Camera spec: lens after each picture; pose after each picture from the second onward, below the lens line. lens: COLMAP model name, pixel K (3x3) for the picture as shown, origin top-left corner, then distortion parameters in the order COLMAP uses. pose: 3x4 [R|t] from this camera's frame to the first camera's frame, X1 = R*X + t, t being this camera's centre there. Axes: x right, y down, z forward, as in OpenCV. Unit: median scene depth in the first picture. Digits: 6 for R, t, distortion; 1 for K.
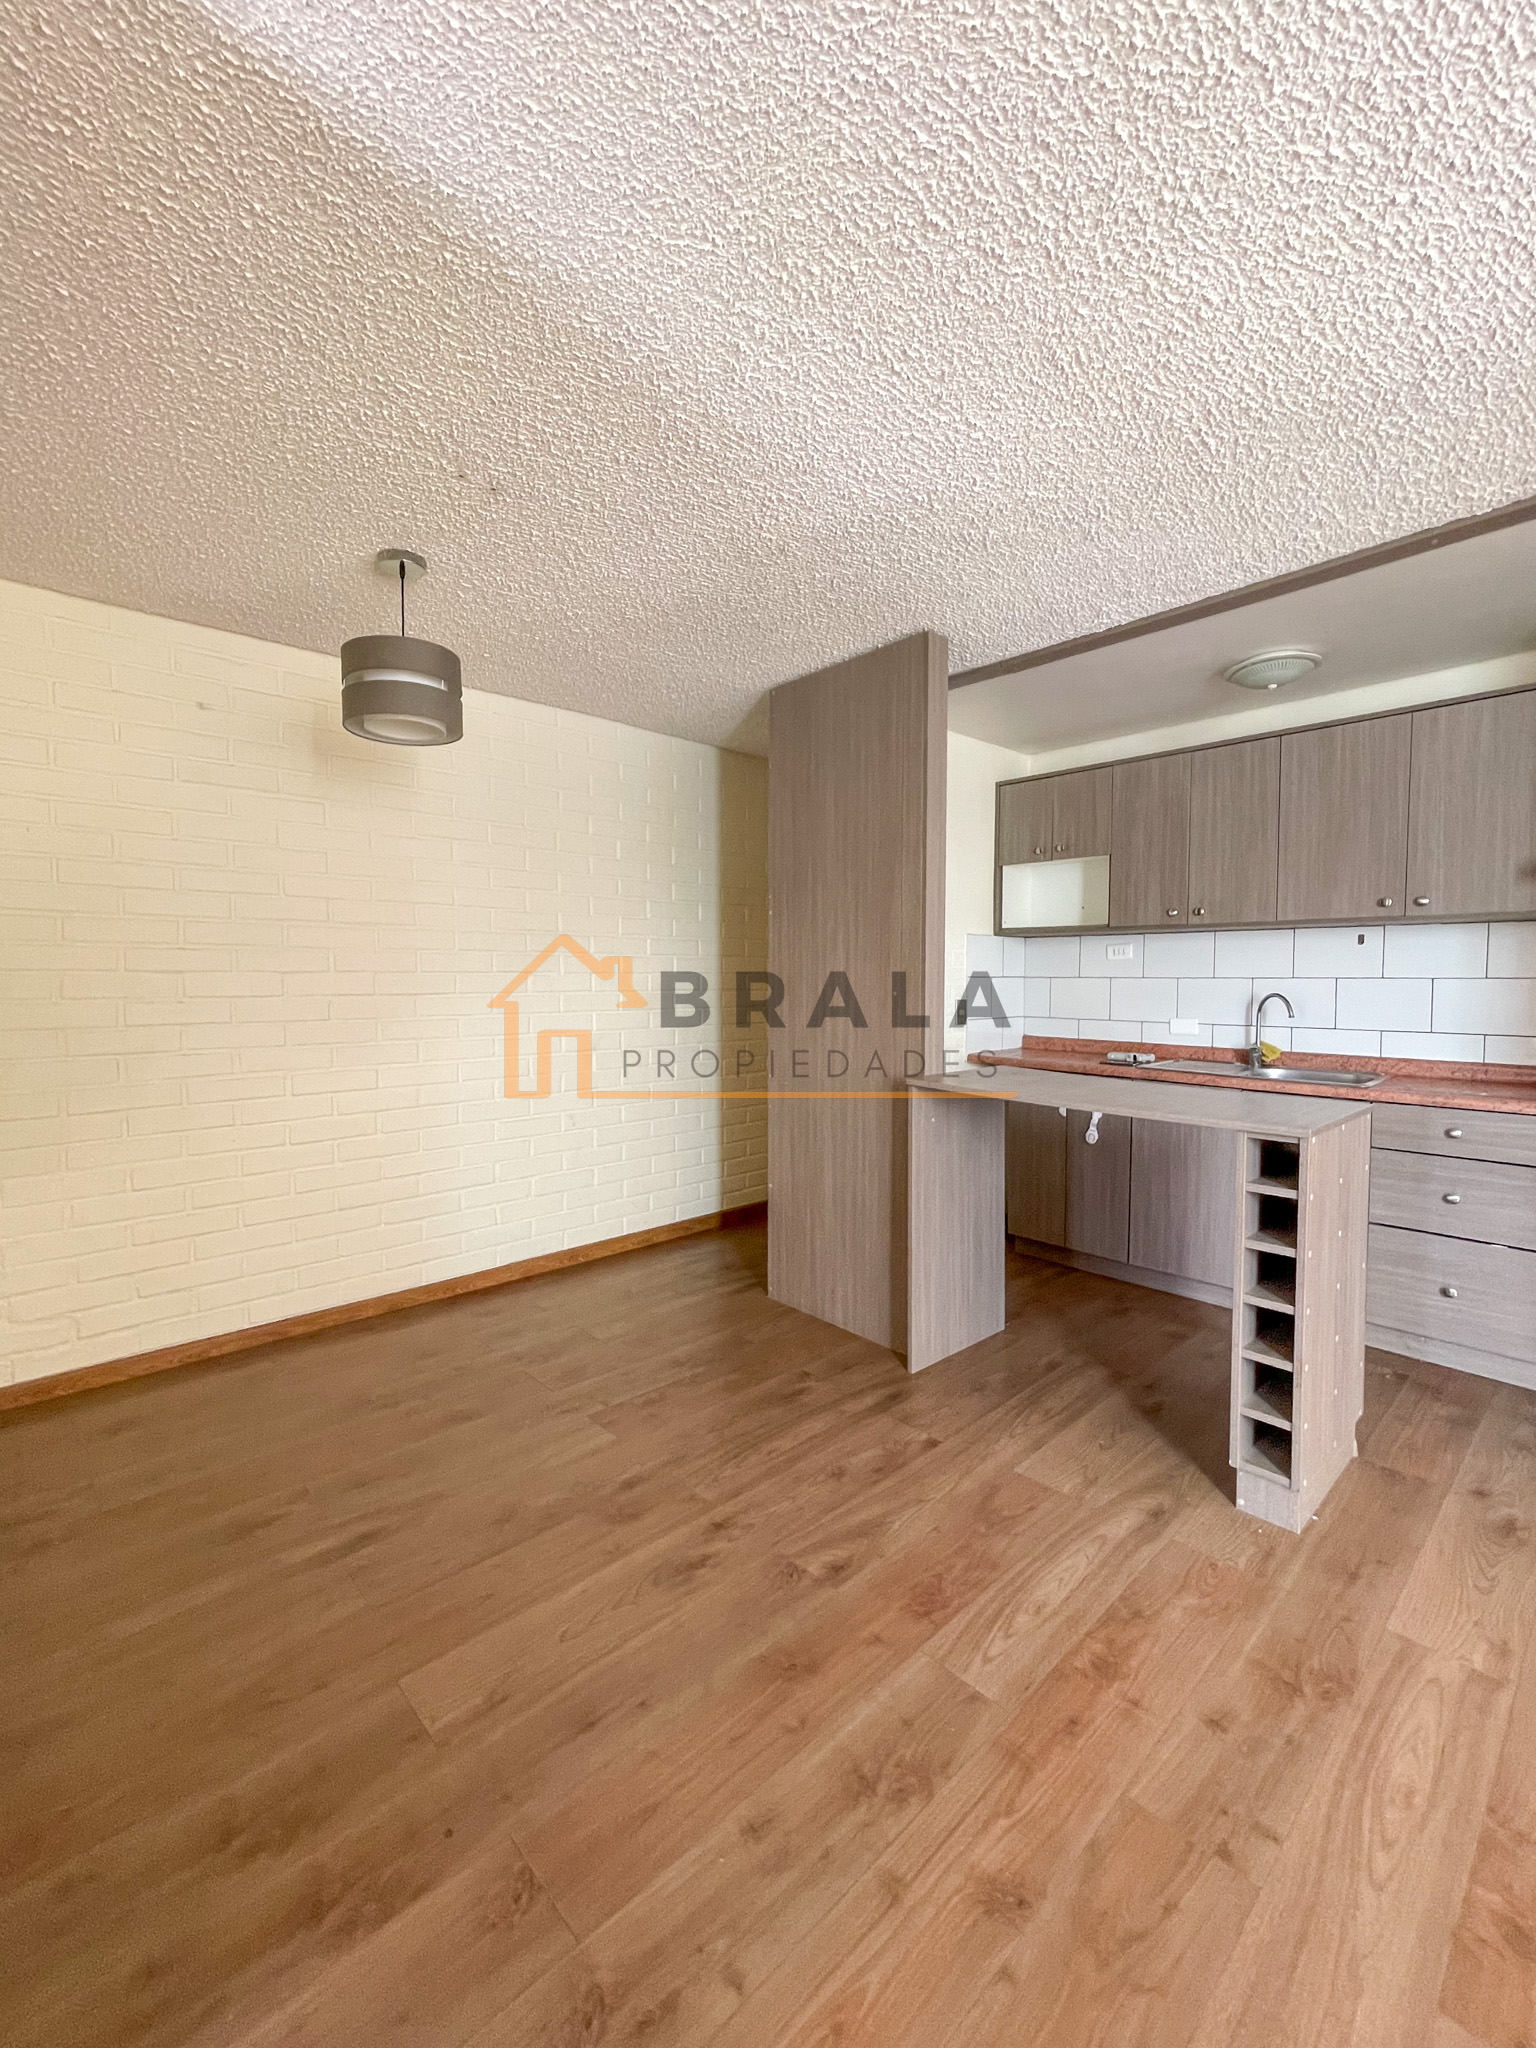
lens RADIAL K [[853.3, 0, 761.7], [0, 853.3, 1012.4], [0, 0, 1]] dist [0.000409, 0.000240]
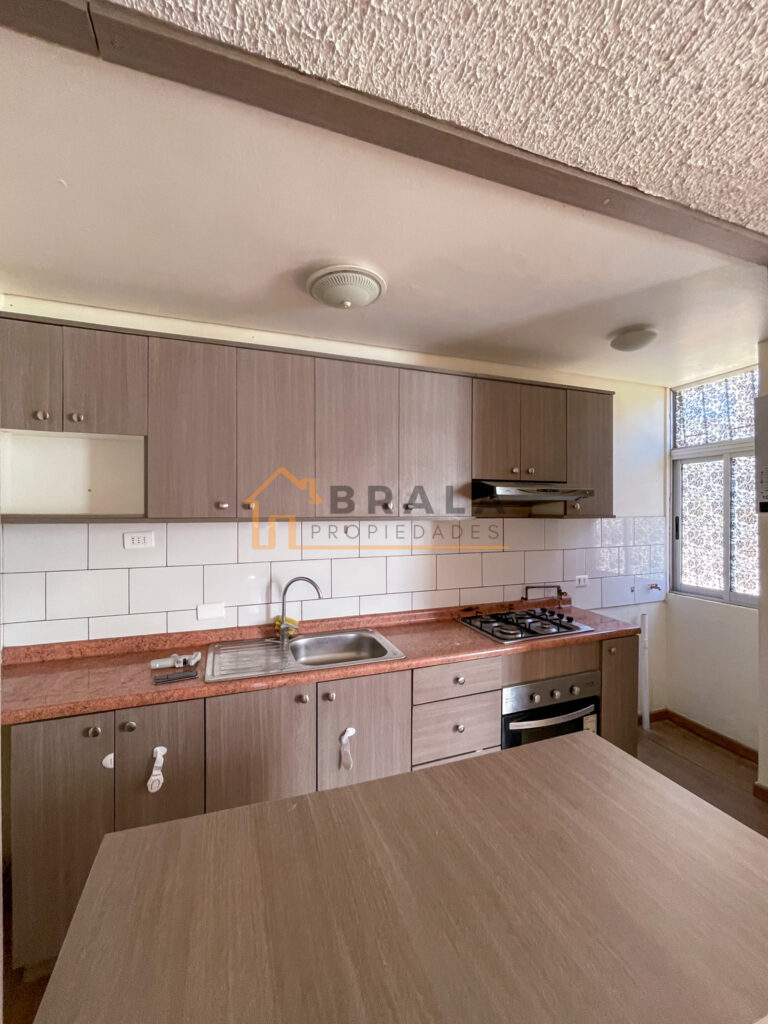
lens RADIAL K [[426.7, 0, 380.8], [0, 426.7, 506.2], [0, 0, 1]] dist [0.000409, 0.000240]
pose [[0.376882, 0.002961, 0.926256, 0.121684], [0.038091, 0.999099, -0.018693, -0.127354], [-0.925478, 0.042327, 0.376430, 0.821486]]
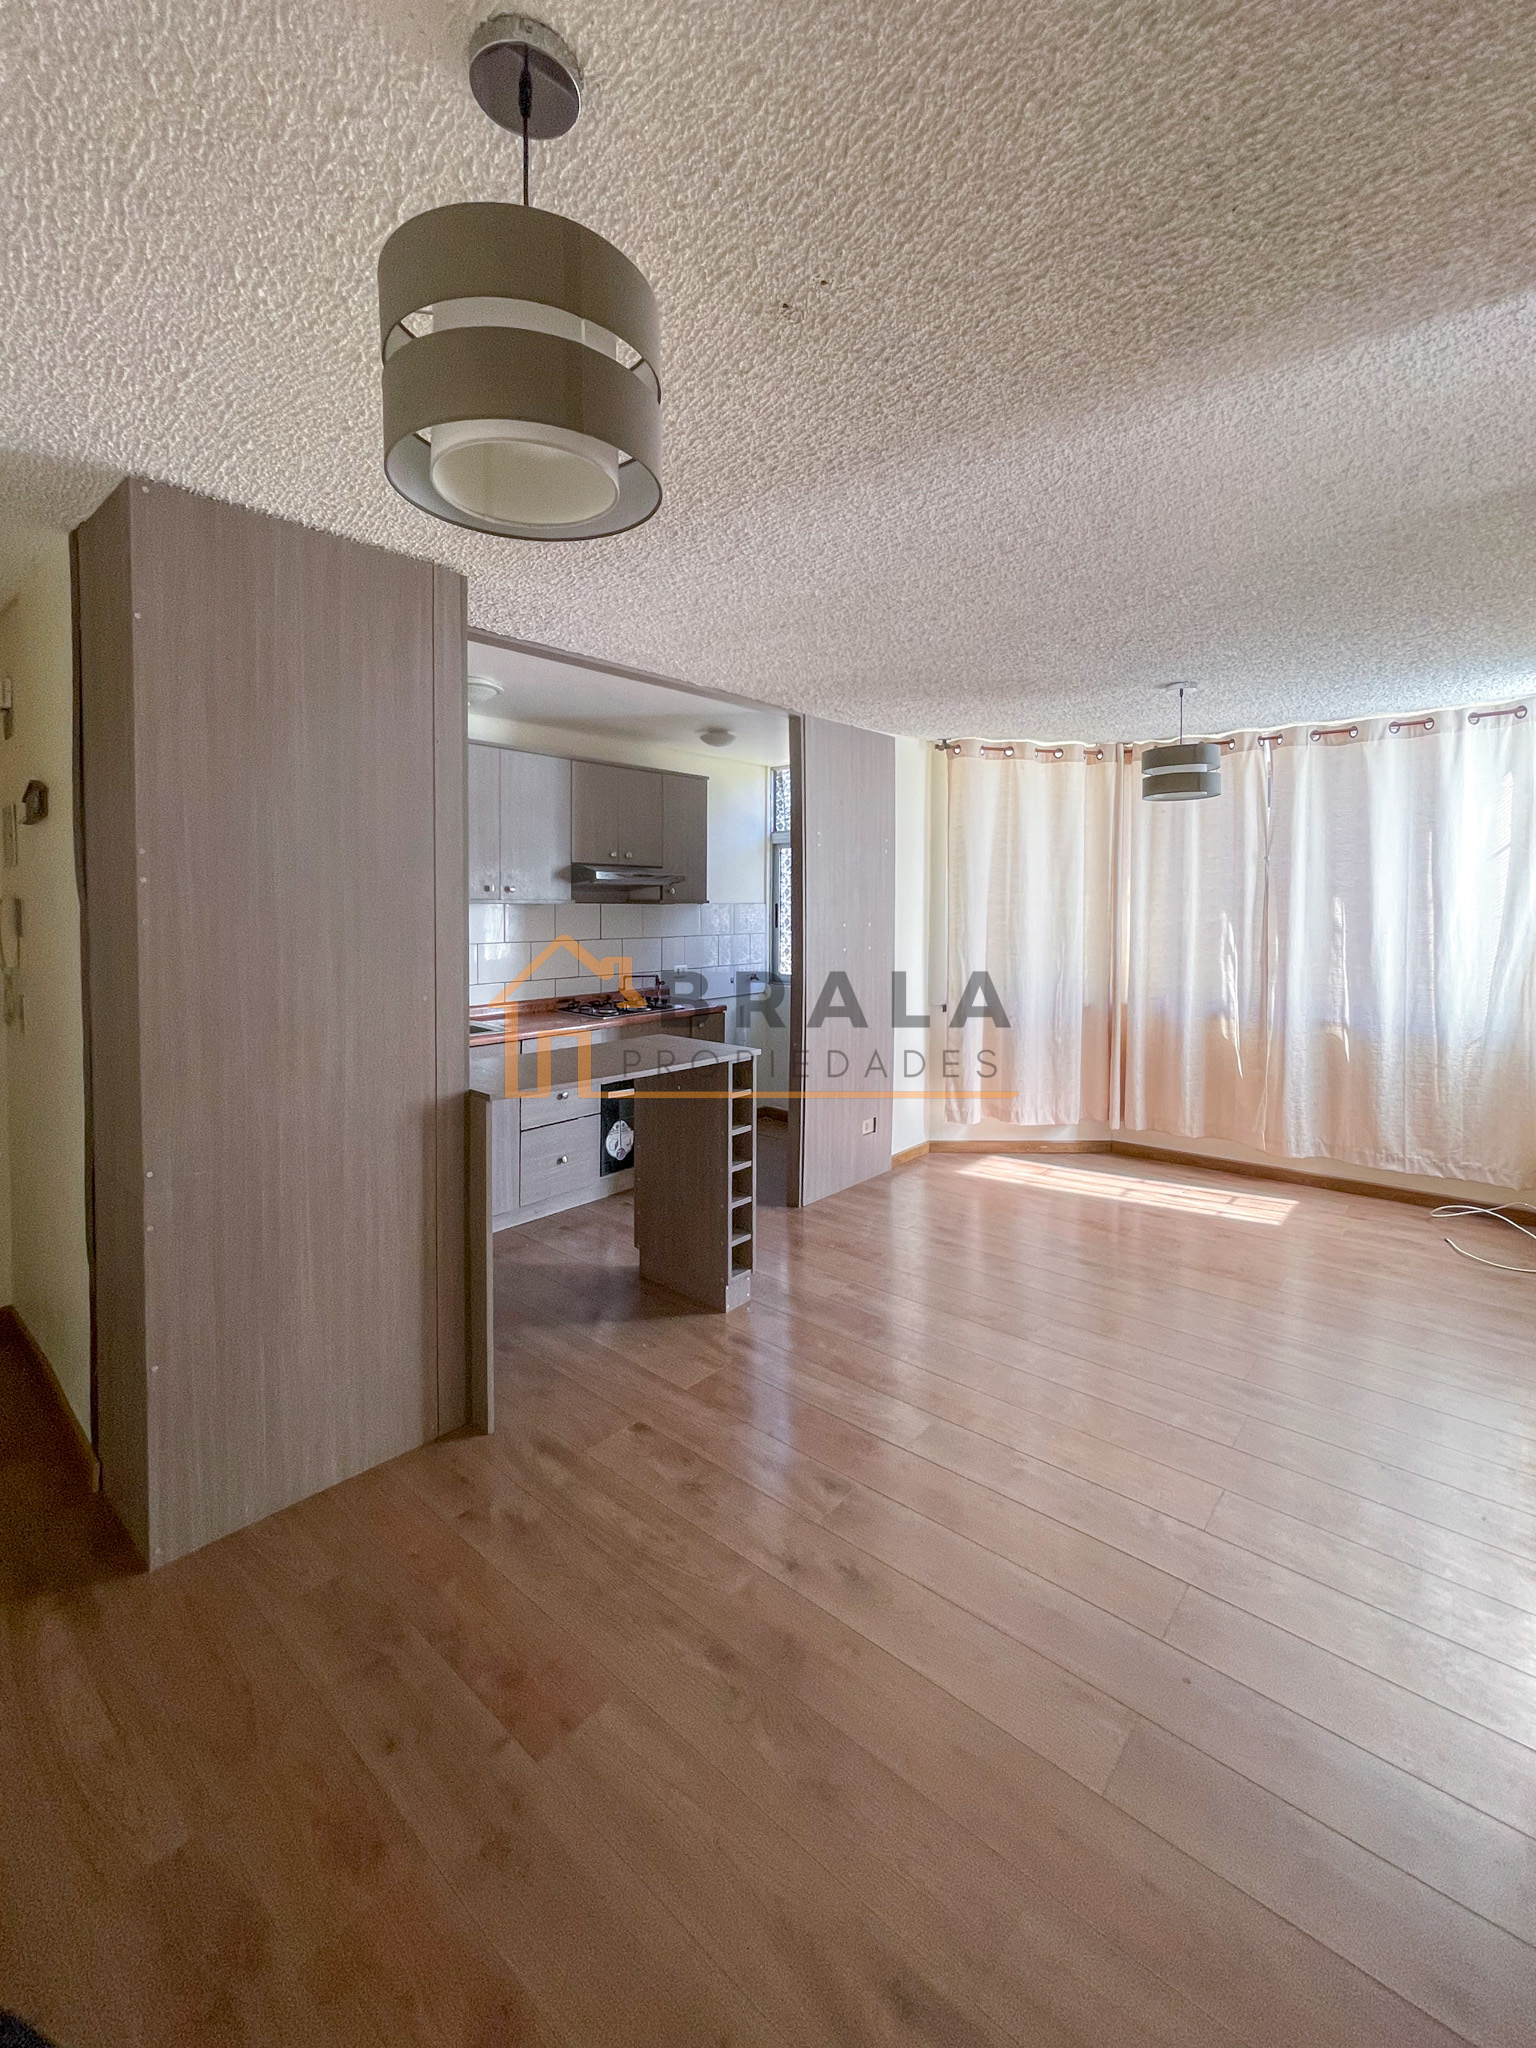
lens RADIAL K [[884.0, 0, 766.8], [0, 884.0, 925.3], [0, 0, 1]] dist [-0.000219, -0.000251]
pose [[-0.096103, -0.030888, 0.994892, -0.715662], [0.035034, 0.998794, 0.034393, -0.114598], [-0.994755, 0.038160, -0.094905, 0.762629]]
